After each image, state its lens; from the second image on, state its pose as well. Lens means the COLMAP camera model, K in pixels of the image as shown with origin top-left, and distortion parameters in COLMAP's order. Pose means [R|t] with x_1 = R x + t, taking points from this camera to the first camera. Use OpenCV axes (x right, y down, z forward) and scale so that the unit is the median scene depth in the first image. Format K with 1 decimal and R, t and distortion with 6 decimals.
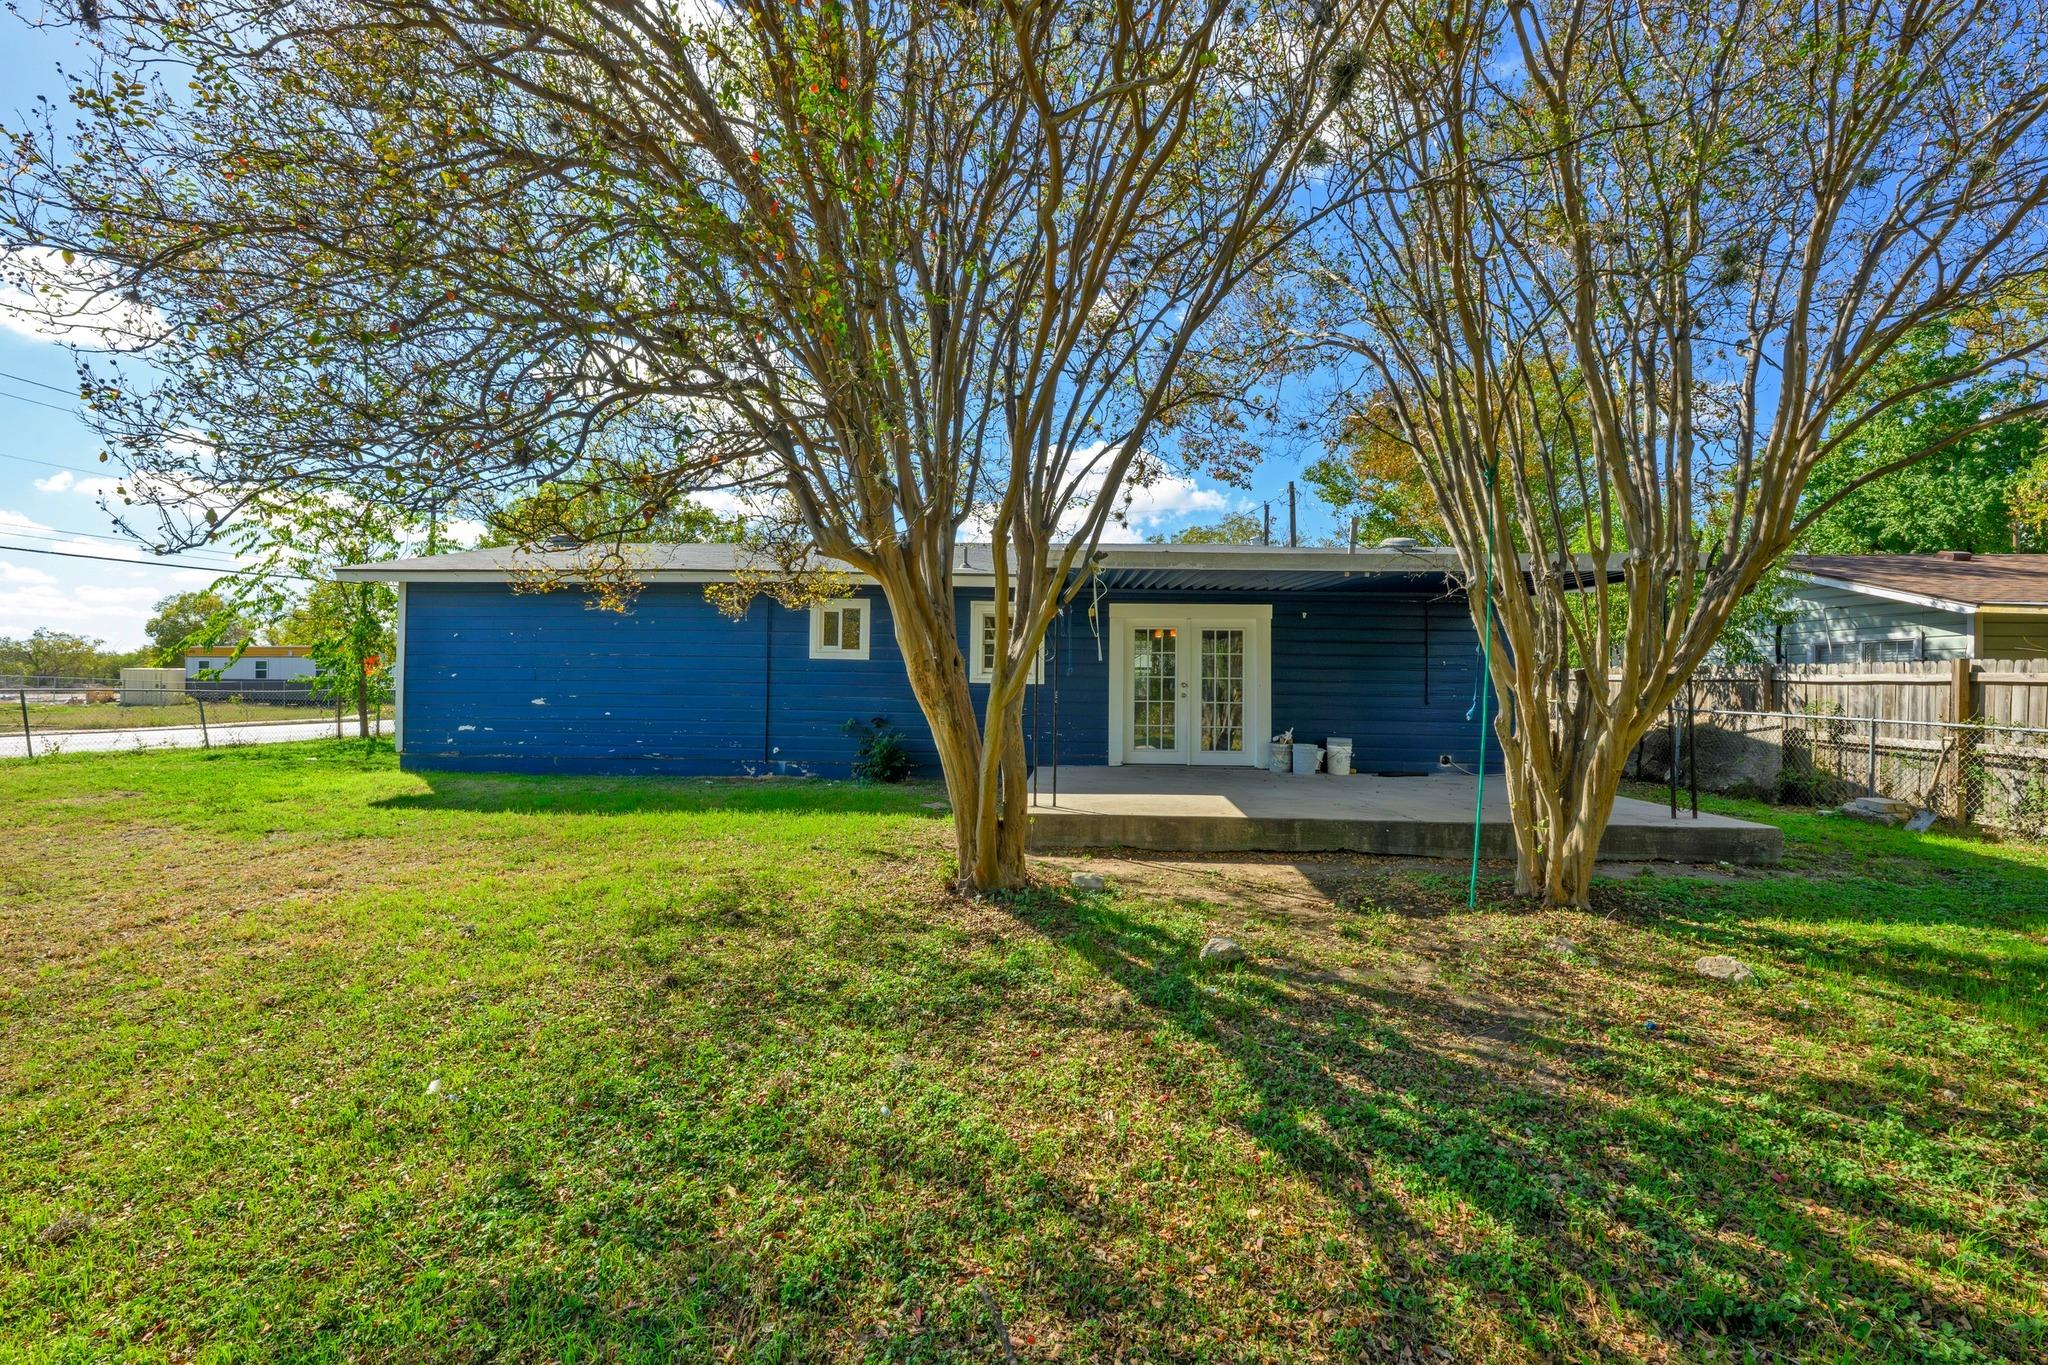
lens RADIAL K [[861.3, 0, 1025.5], [0, 861.3, 685.0], [0, 0, 1]] dist [0.000439, -0.000061]
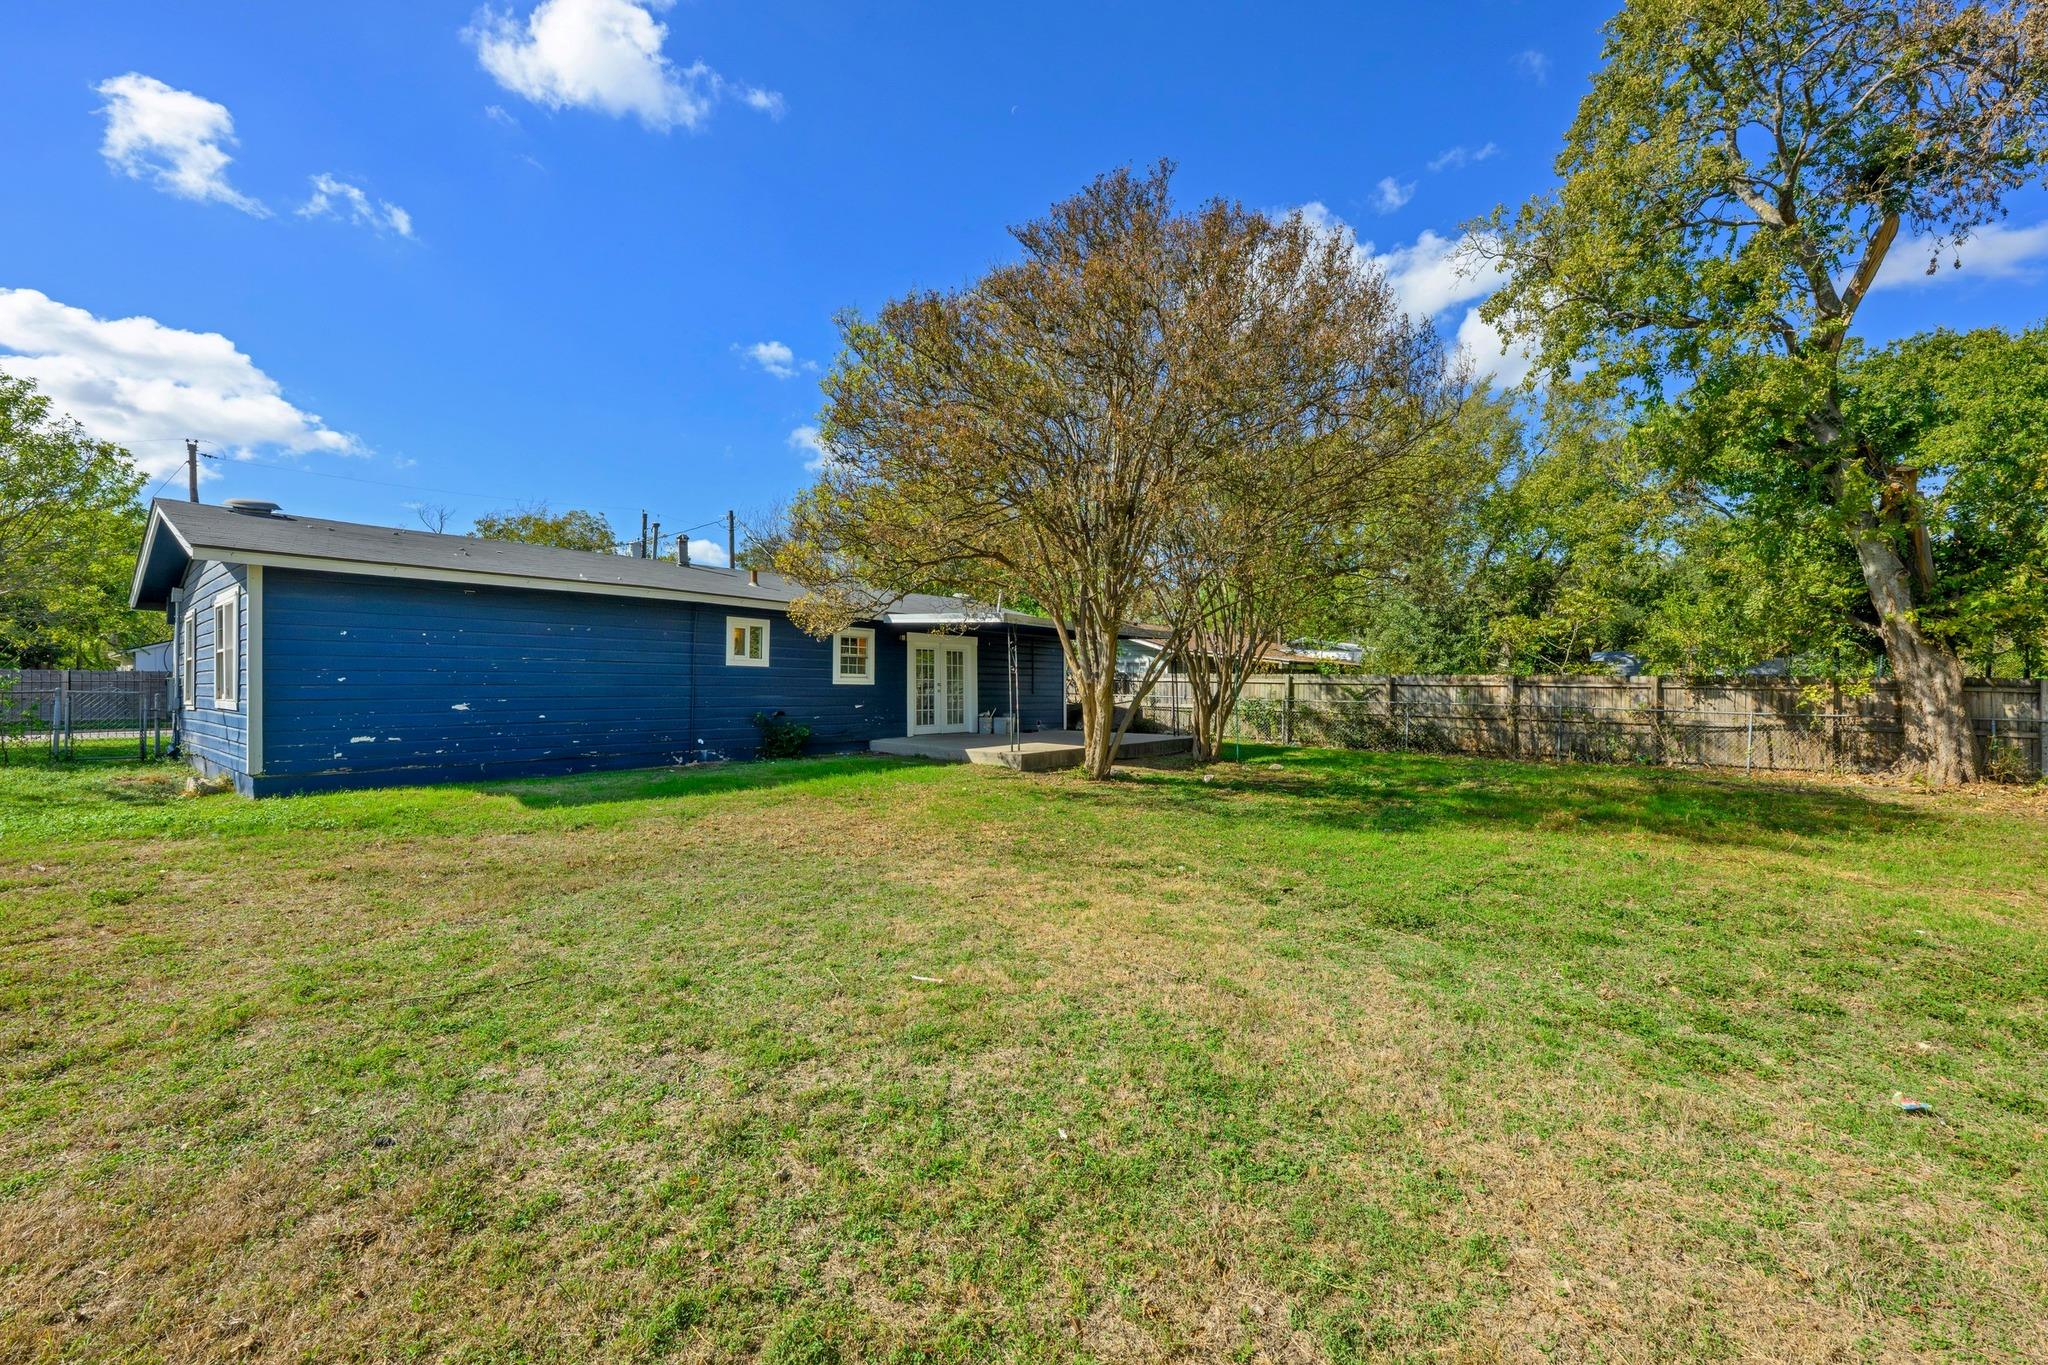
lens RADIAL K [[823.5, 0, 1025.1], [0, 823.5, 684.7], [0, 0, 1]] dist [-0.000524, 0.000151]
pose [[0.590655, -0.007643, 0.806888, -0.985954], [0.004761, 0.999971, 0.005987, -0.007830], [-0.806910, 0.000305, 0.590674, -0.037710]]
